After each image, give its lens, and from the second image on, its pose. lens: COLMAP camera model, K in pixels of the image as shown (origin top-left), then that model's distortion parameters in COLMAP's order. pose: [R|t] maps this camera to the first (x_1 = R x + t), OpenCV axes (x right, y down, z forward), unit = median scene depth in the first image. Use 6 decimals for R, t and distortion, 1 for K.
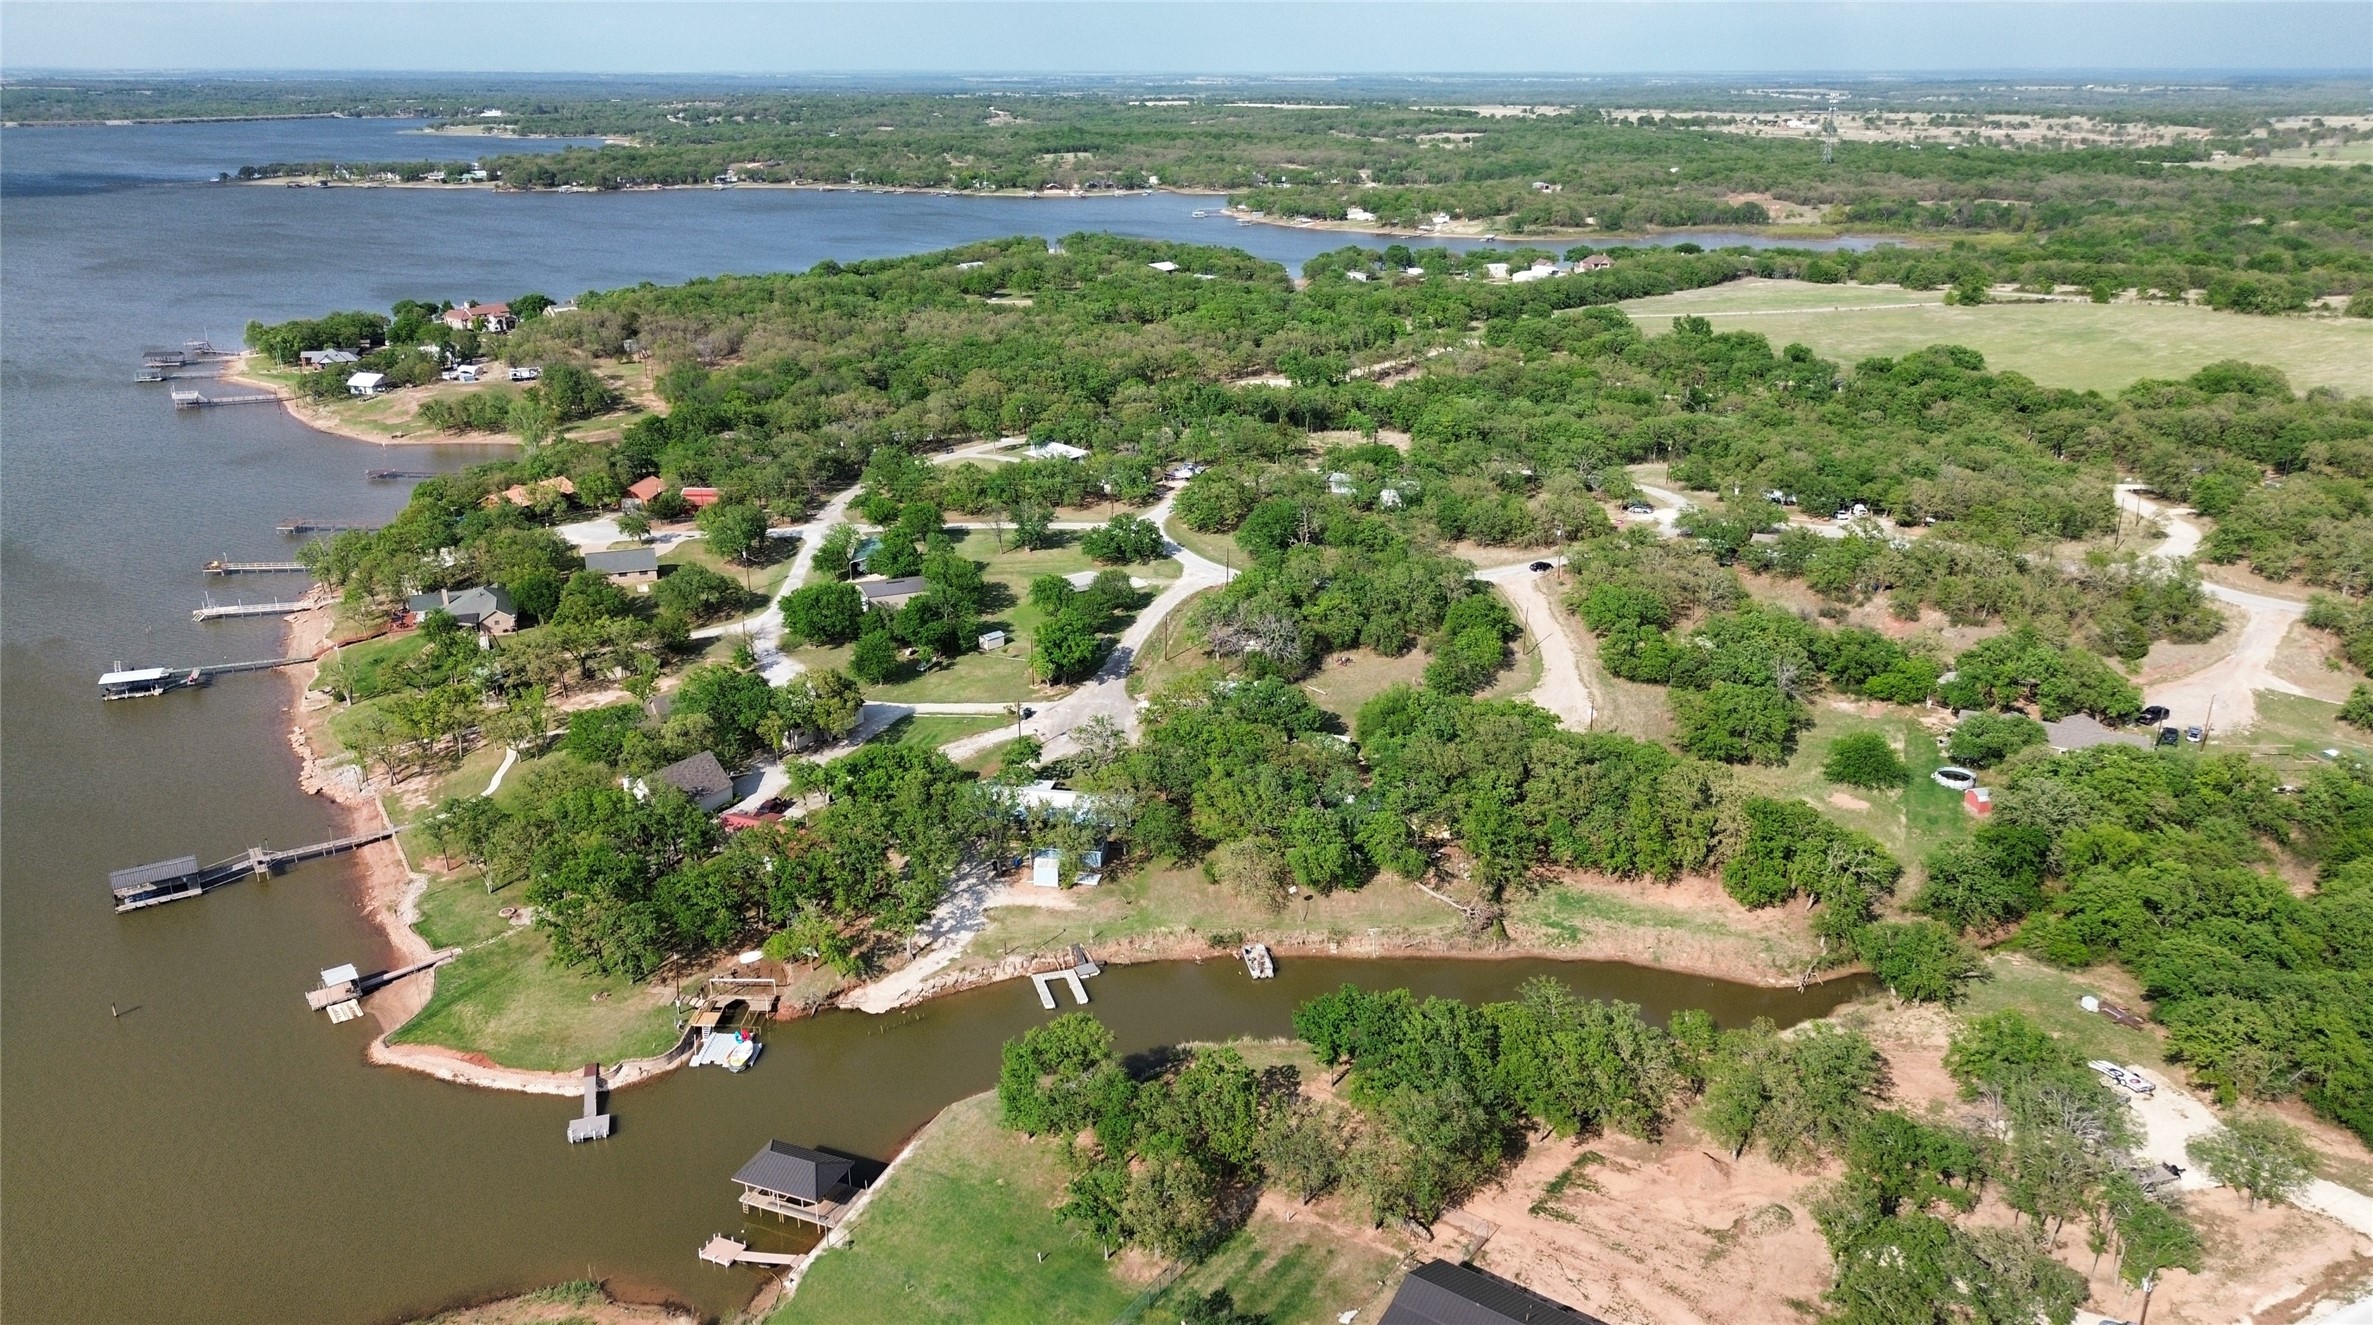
lens RADIAL K [[1697.7, 0, 1187.4], [0, 1697.7, 626.4], [0, 0, 1]] dist [0.087584, -0.092185]
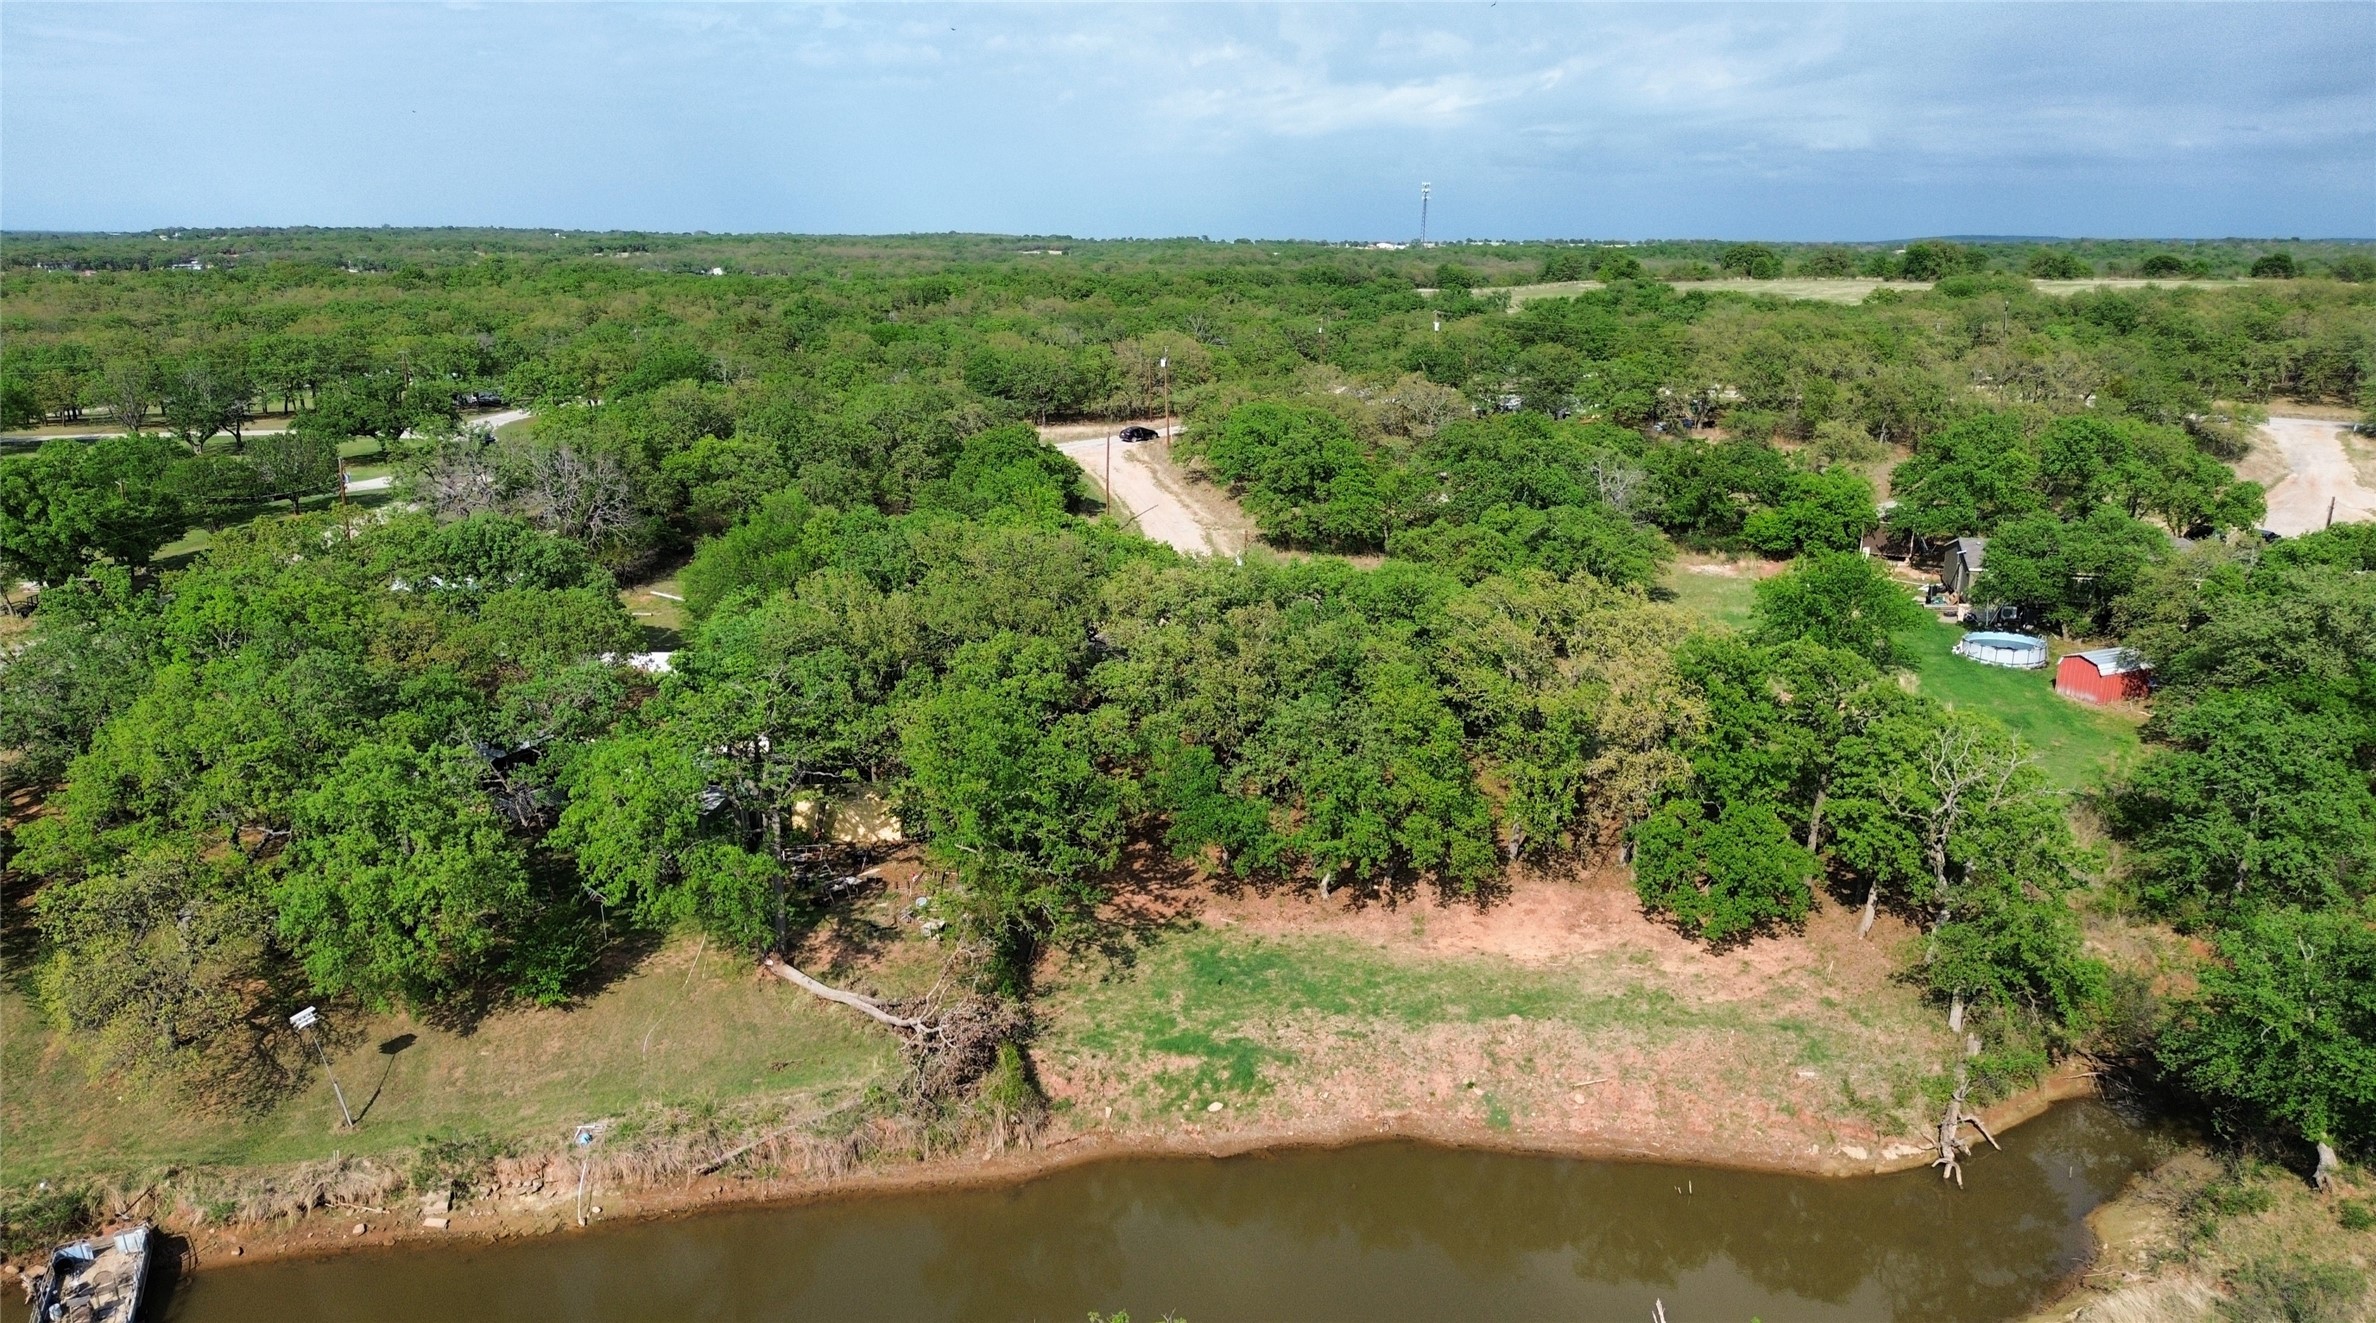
lens RADIAL K [[1699.9, 0, 1188.9], [0, 1699.9, 625.3], [0, 0, 1]] dist [0.087584, -0.092185]
pose [[0.975561, -0.044490, 0.215176, 0.147841], [0.064642, 0.994062, -0.087538, 0.122875], [-0.210004, 0.099308, 0.972644, 0.670156]]
